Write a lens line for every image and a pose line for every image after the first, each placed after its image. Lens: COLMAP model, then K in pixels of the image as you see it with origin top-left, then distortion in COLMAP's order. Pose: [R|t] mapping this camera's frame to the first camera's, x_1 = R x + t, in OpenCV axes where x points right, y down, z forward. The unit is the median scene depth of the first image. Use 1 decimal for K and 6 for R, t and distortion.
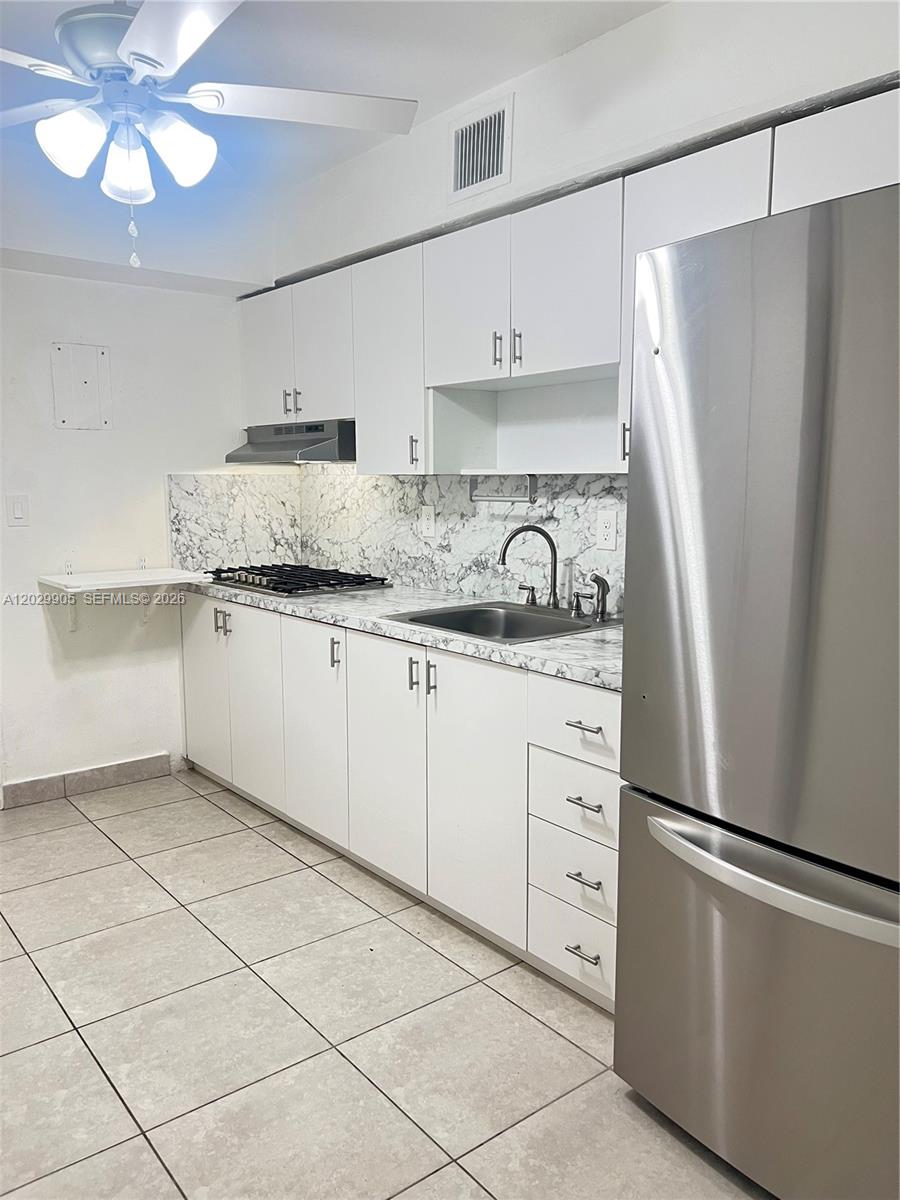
lens RADIAL K [[906.6, 0, 443.8], [0, 906.6, 608.5], [0, 0, 1]] dist [0.065689, -0.070546]
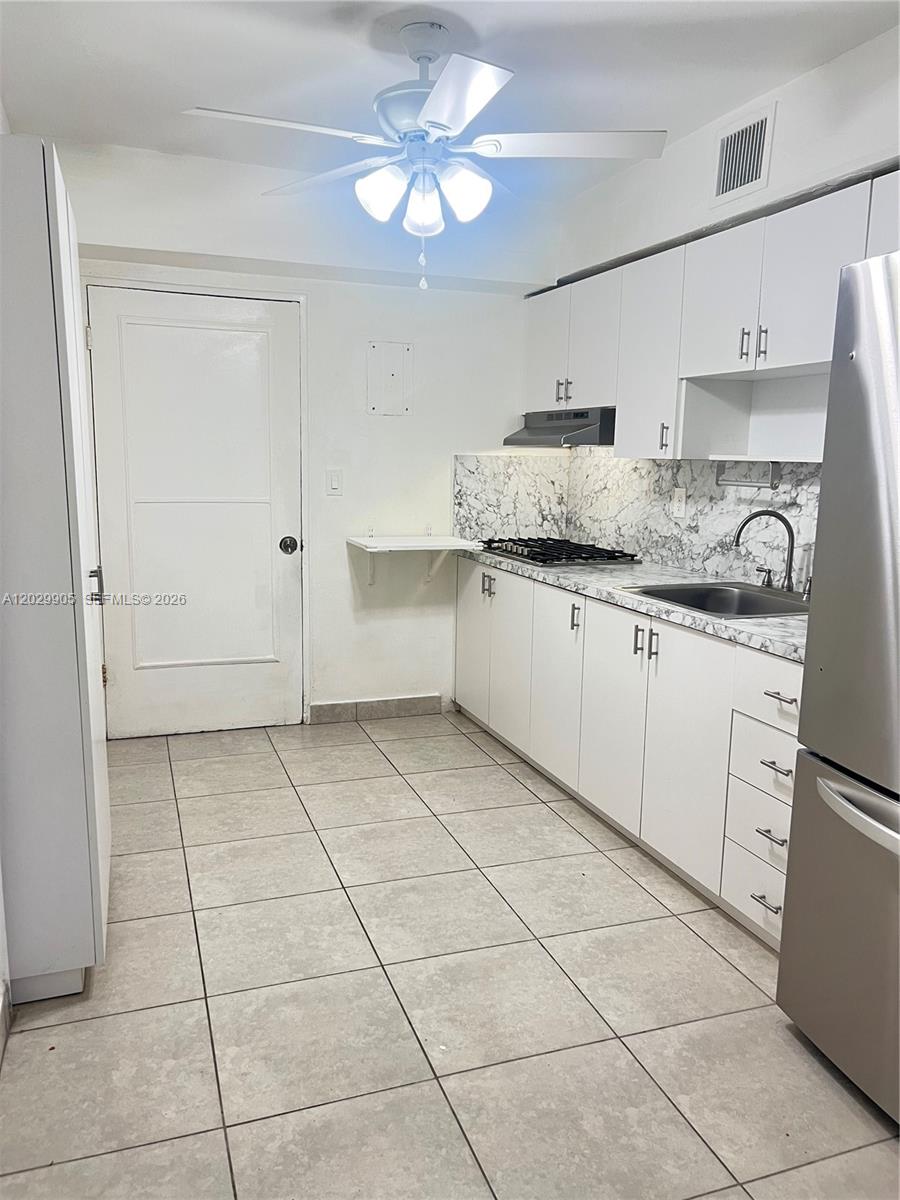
lens RADIAL K [[901.8, 0, 448.1], [0, 901.8, 610.1], [0, 0, 1]] dist [0.101630, -0.133223]
pose [[0.947170, 0.074415, -0.311980, 0.085546], [-0.065705, 0.997102, 0.038353, 0.007576], [0.313930, -0.015828, 0.949314, -0.127259]]
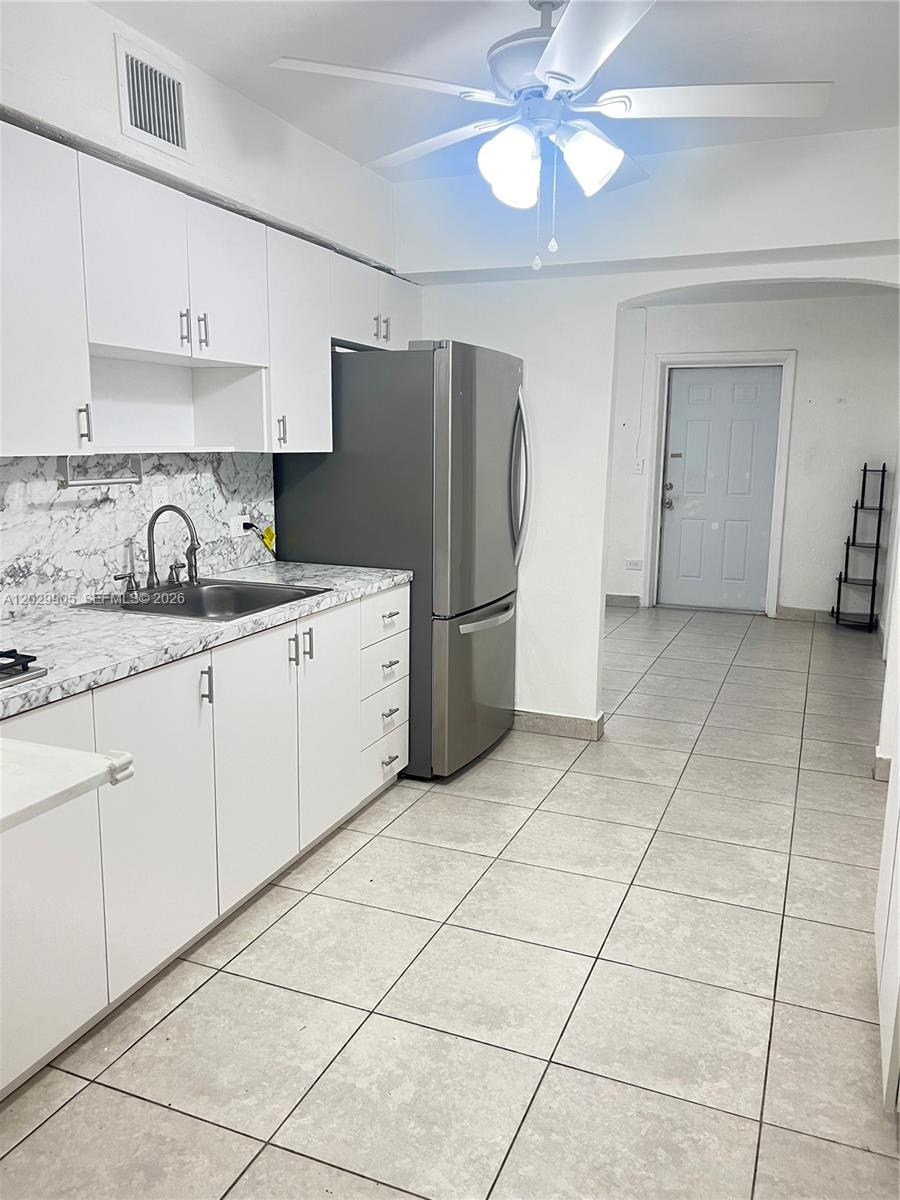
lens RADIAL K [[912.2, 0, 450.0], [0, 912.2, 600.0], [0, 0, 1]] dist [0.055441, -0.002428]
pose [[-0.487227, -0.157170, 0.859015, -0.964235], [0.116326, 0.963223, 0.242216, -0.205921], [-0.865493, 0.217941, -0.451025, 1.248149]]
